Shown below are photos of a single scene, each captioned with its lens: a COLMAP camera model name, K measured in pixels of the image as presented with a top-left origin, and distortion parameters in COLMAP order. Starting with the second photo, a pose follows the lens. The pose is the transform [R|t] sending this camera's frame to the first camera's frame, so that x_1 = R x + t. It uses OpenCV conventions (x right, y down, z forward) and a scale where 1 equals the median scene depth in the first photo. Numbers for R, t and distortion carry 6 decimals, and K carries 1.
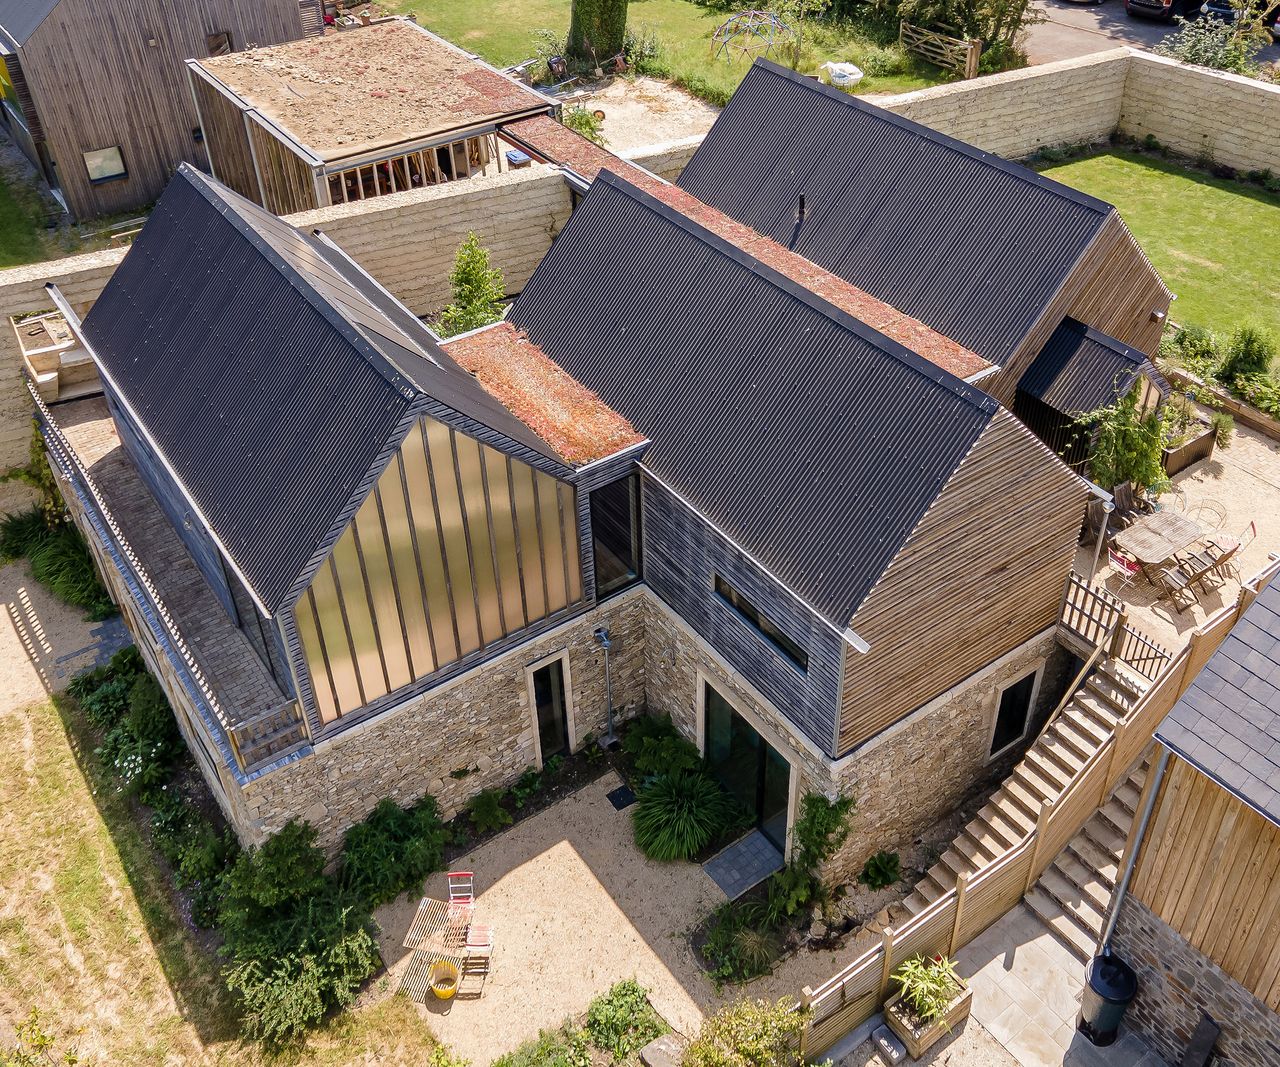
lens RADIAL K [[1258.7, 0, 600.8], [0, 1258.7, 450.2], [0, 0, 1]] dist [0.030302, 0.000000]
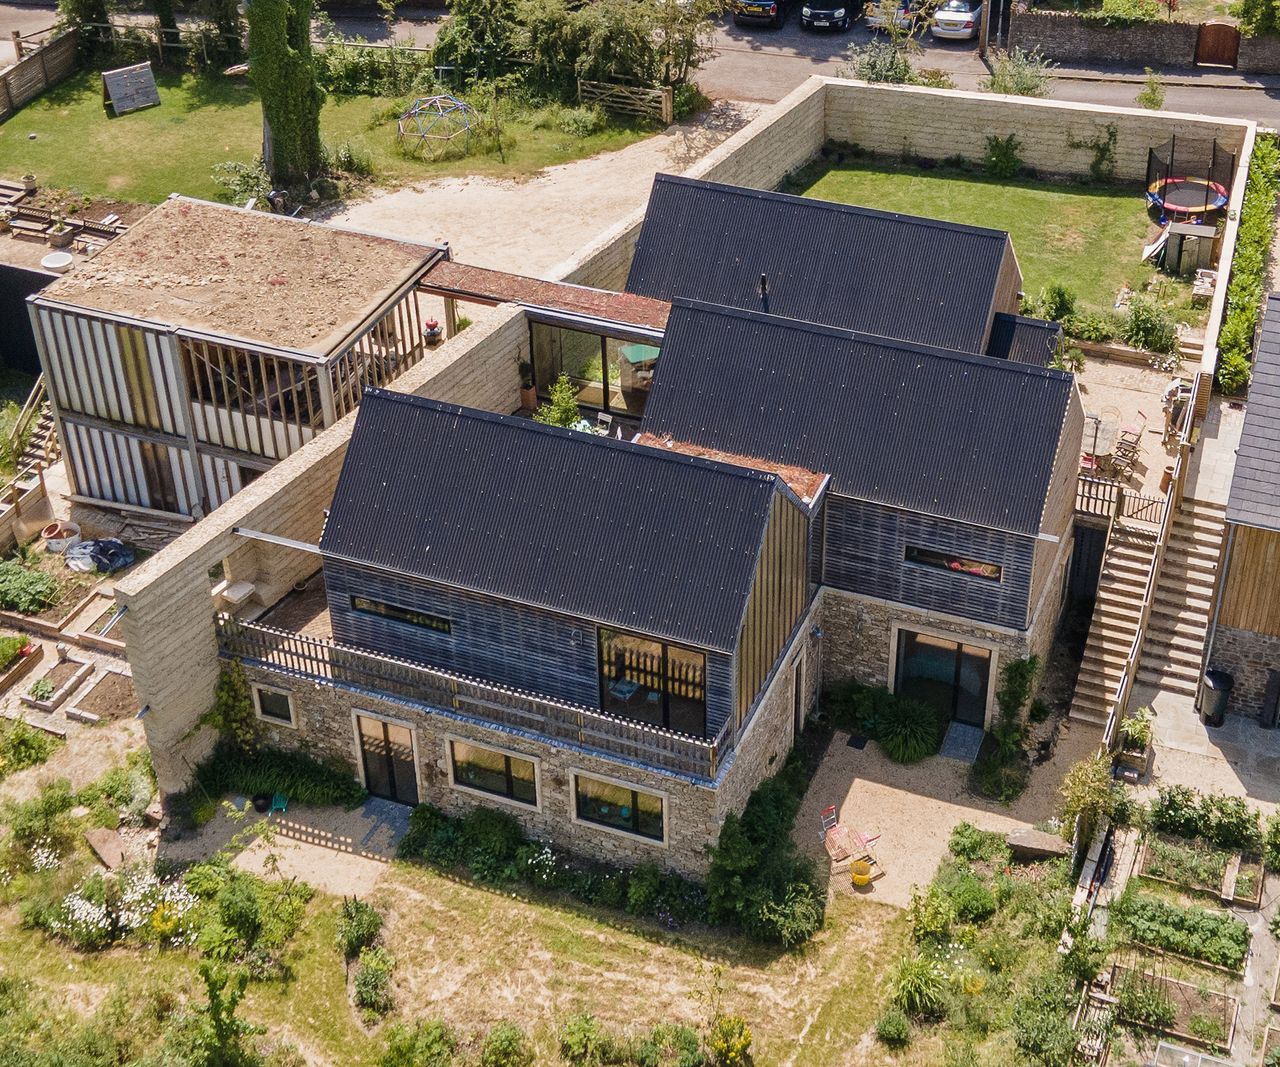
lens RADIAL K [[1966.8, 0, 641.6], [0, 1966.8, 535.2], [0, 0, 1]] dist [0.035345, 0.000000]
pose [[0.836411, -0.314772, 0.448703, -0.744324], [0.322327, 0.944608, 0.061818, -0.096321], [-0.443307, 0.092924, 0.891540, -0.557345]]
